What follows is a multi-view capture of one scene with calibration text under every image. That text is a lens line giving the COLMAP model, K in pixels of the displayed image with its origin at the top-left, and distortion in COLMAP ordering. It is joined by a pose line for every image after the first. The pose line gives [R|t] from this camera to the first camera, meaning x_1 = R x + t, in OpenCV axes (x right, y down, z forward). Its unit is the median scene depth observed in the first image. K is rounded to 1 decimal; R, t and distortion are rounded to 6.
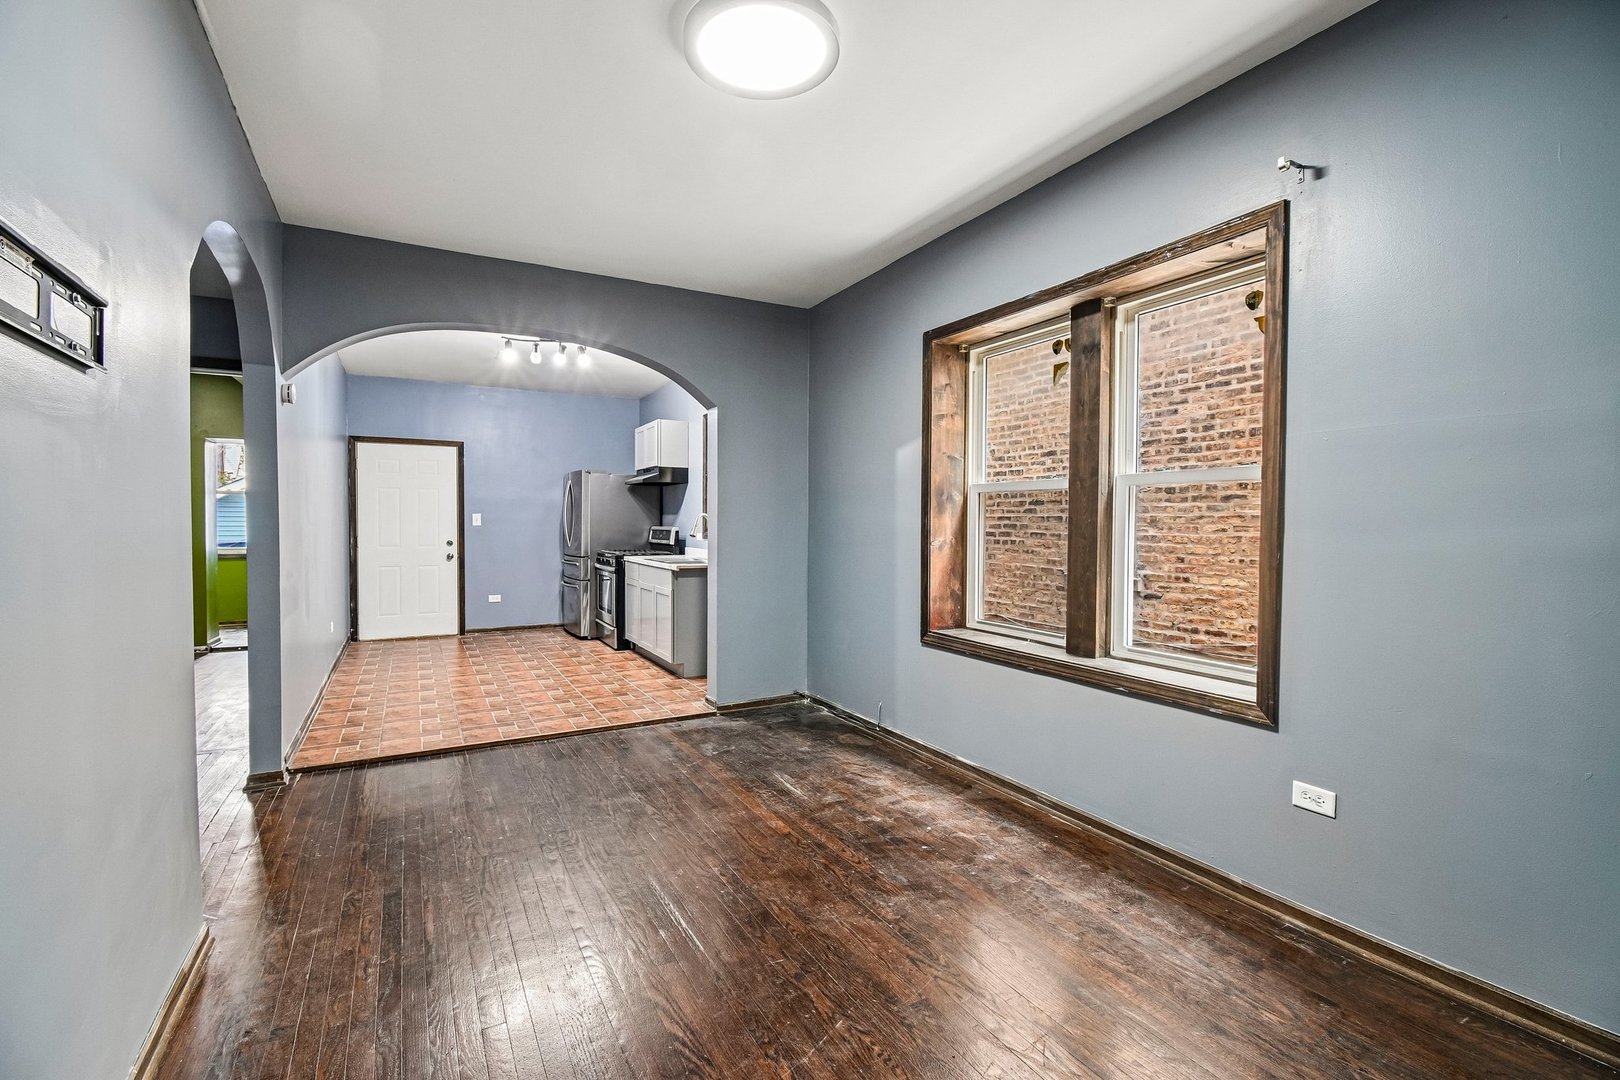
lens RADIAL K [[718.7, 0, 807.0], [0, 718.7, 536.6], [0, 0, 1]] dist [0.008692, -0.016078]
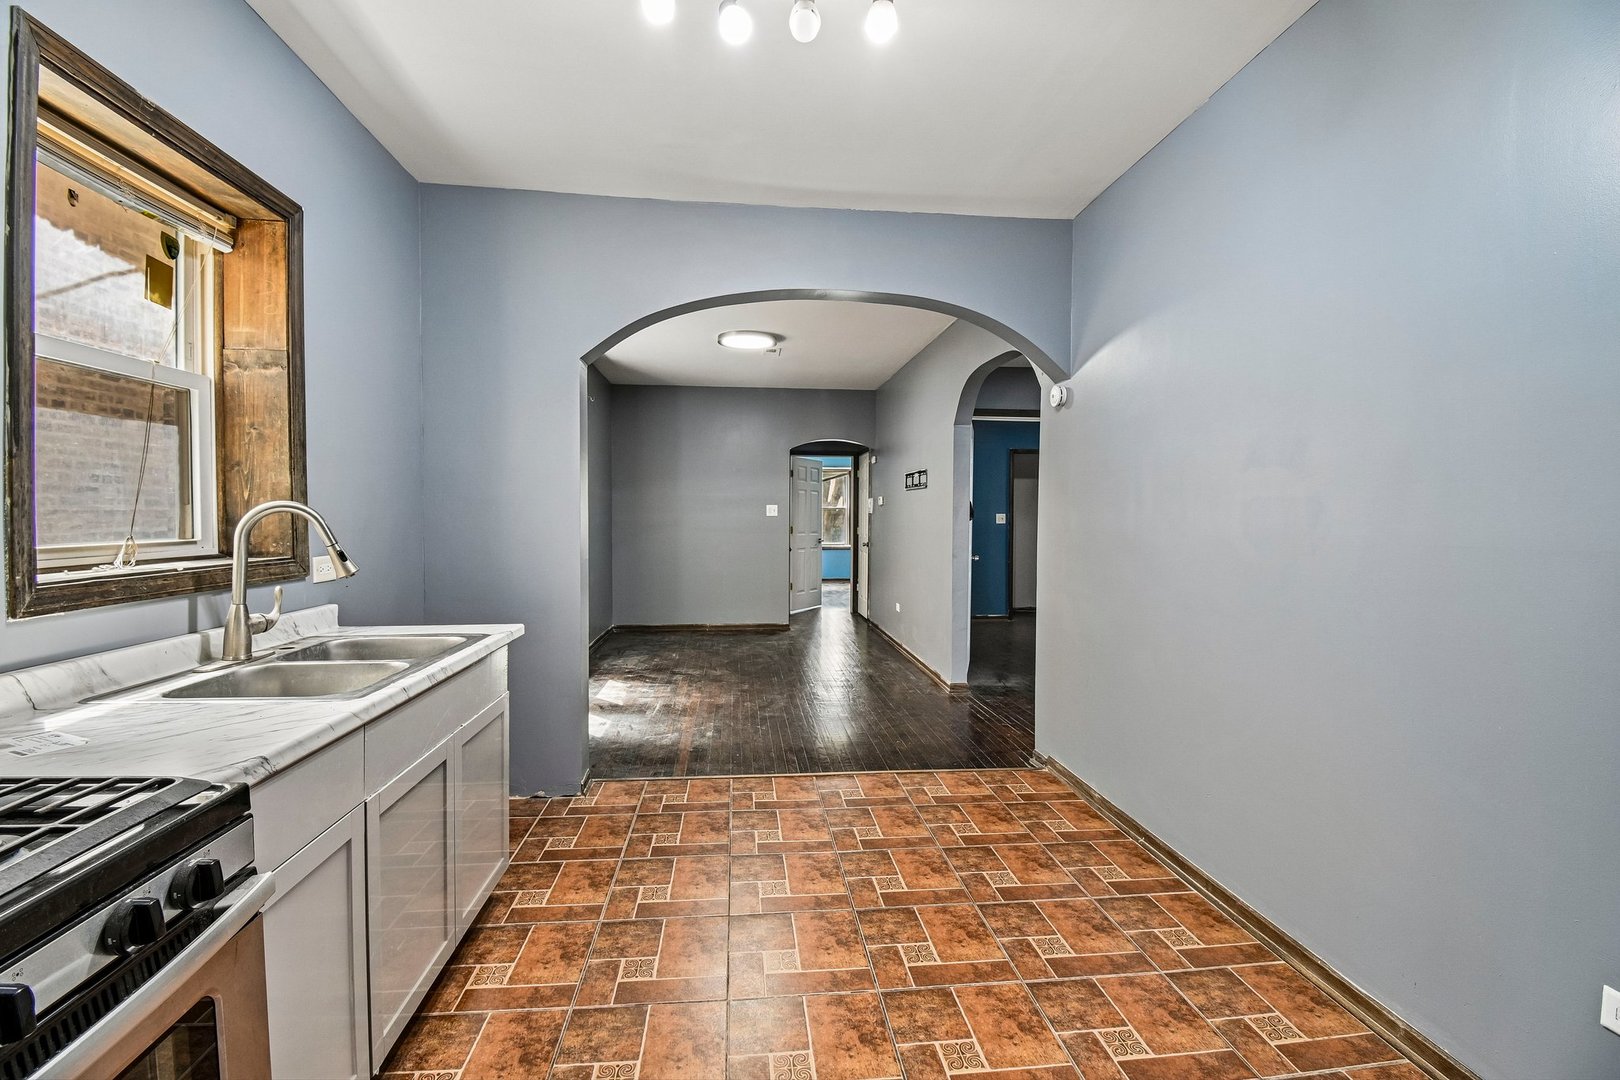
lens RADIAL K [[718.7, 0, 803.6], [0, 718.7, 537.9], [0, 0, 1]] dist [0.008692, -0.016078]
pose [[-0.917719, -0.020530, 0.396700, -0.629419], [-0.000362, 0.998706, 0.050849, -0.044175], [-0.397231, 0.046522, -0.916539, 1.616573]]
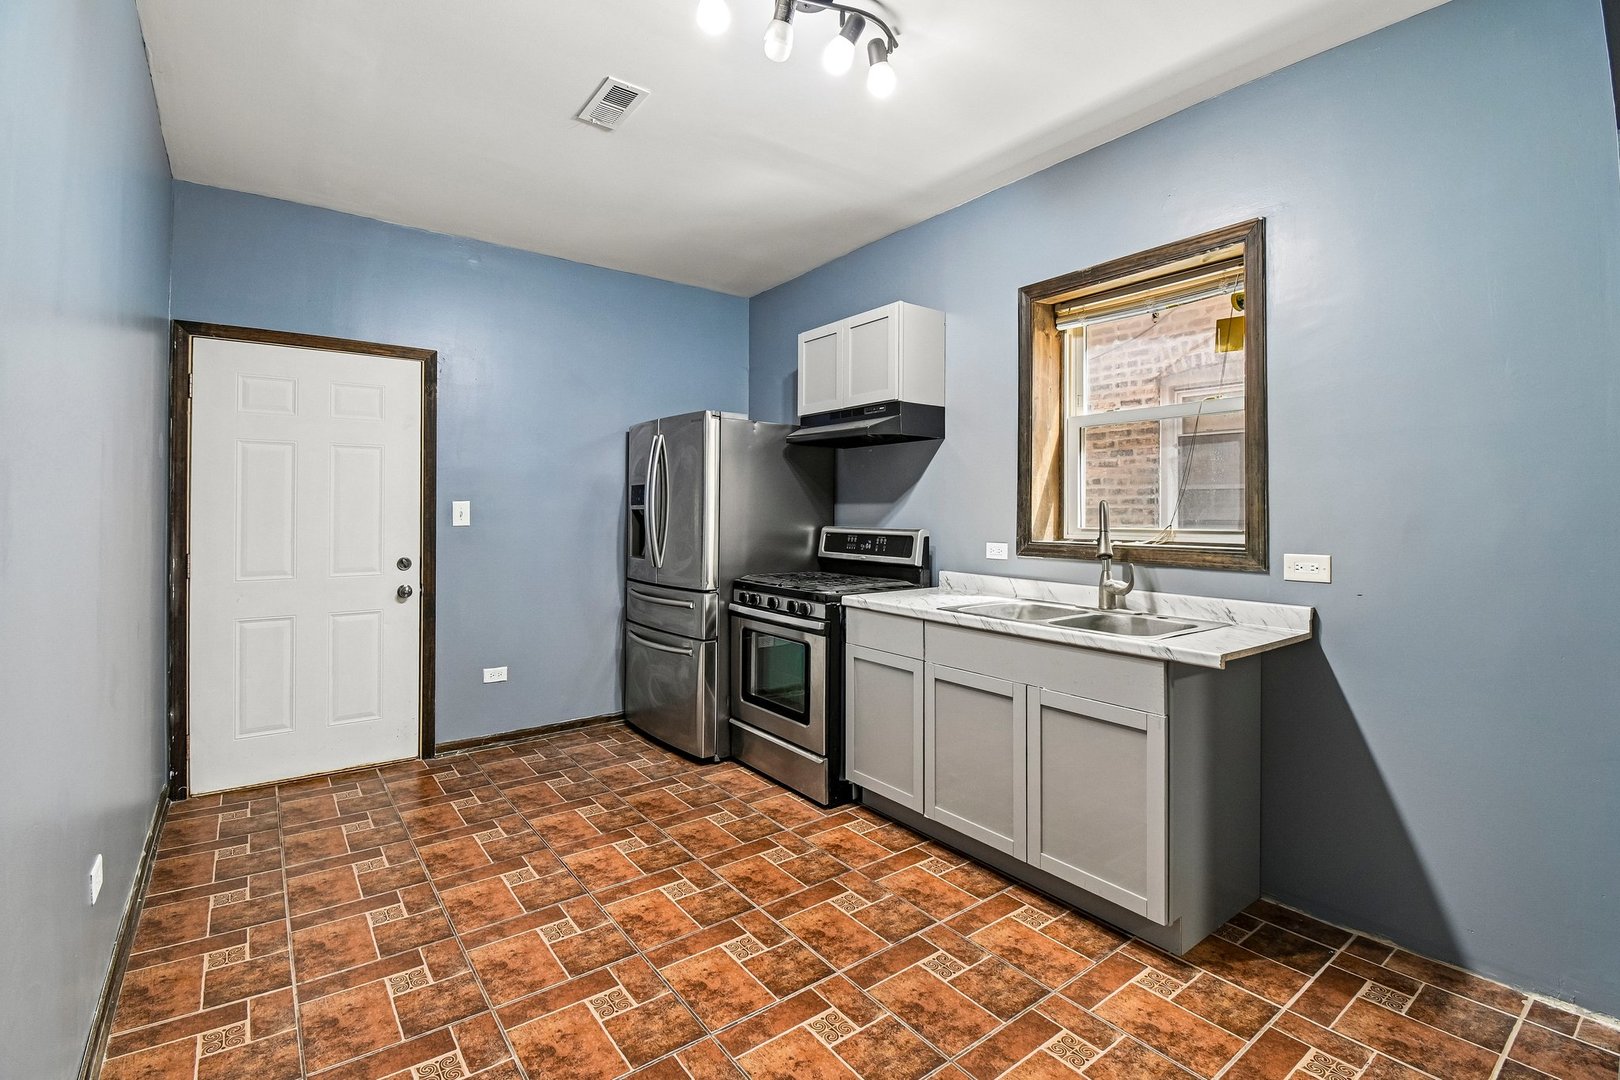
lens RADIAL K [[718.7, 0, 800.8], [0, 718.7, 510.9], [0, 0, 1]] dist [0.008692, -0.016078]
pose [[0.989998, -0.000097, 0.141083, -0.513505], [0.003354, 0.999733, -0.022849, -0.023107], [-0.141043, 0.023093, 0.989734, 0.834281]]
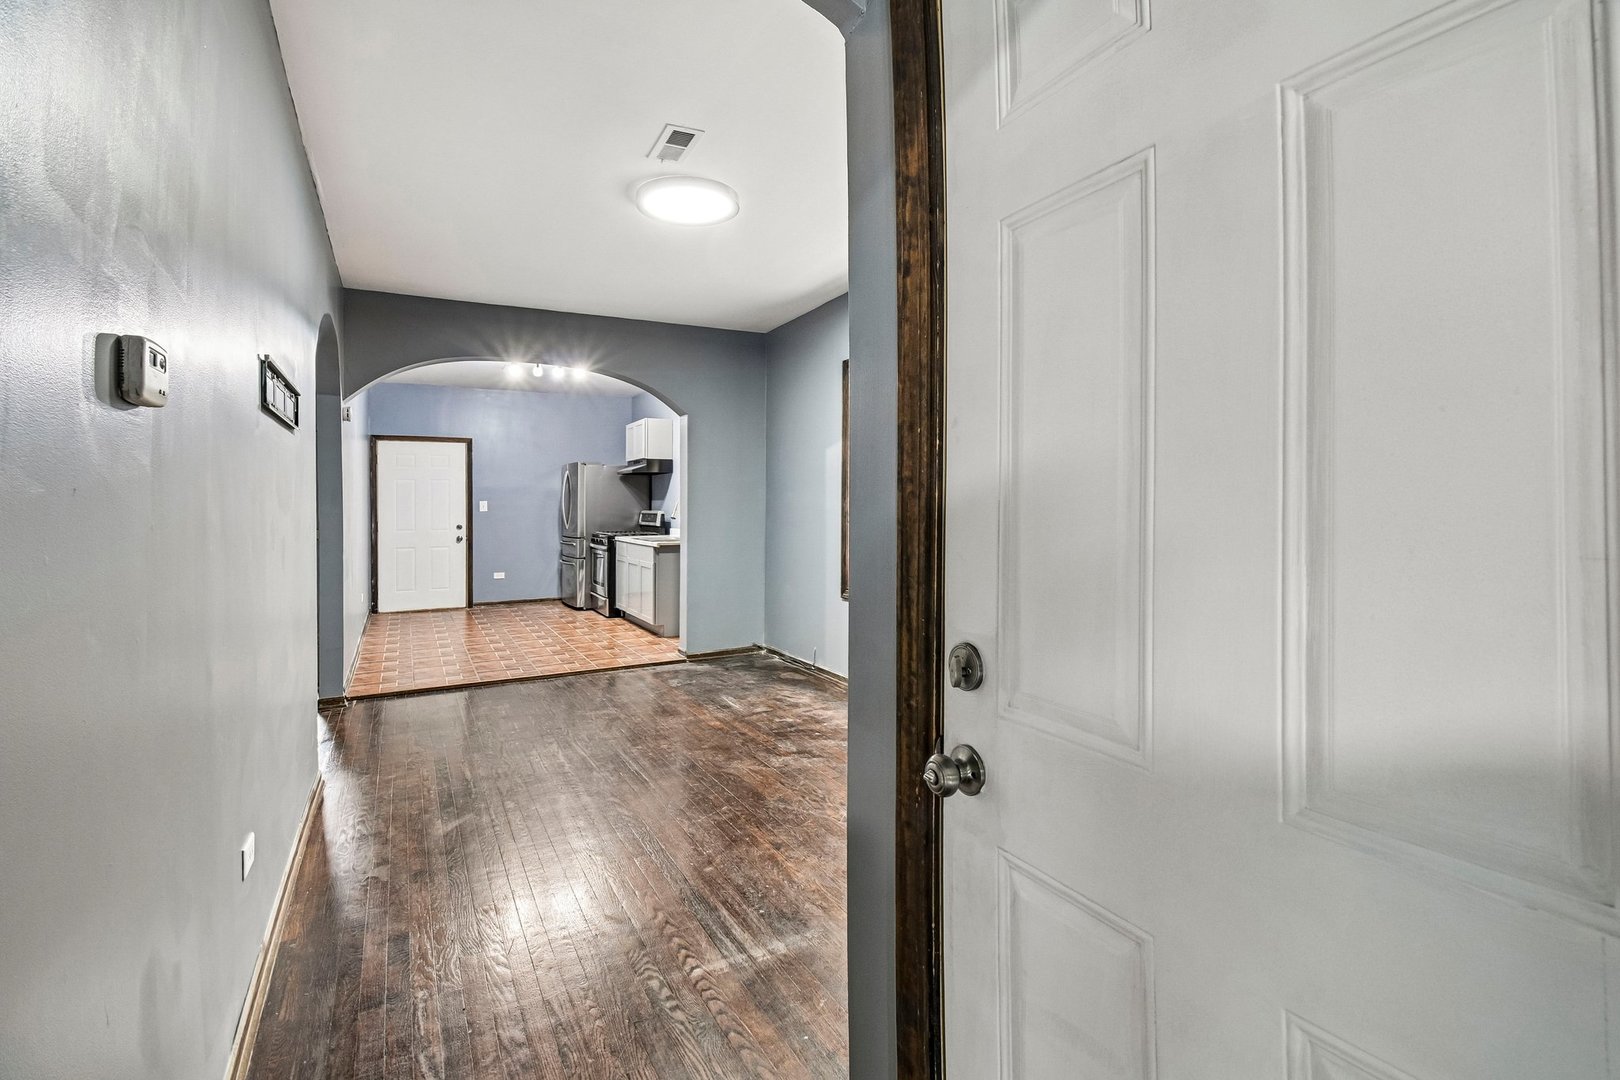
lens RADIAL K [[718.7, 0, 856.7], [0, 718.7, 496.0], [0, 0, 1]] dist [0.008692, -0.016078]
pose [[0.998217, -0.008331, 0.059102, 0.100636], [0.010192, 0.999459, -0.031255, 0.003410], [-0.058810, 0.031802, 0.997763, -0.276606]]
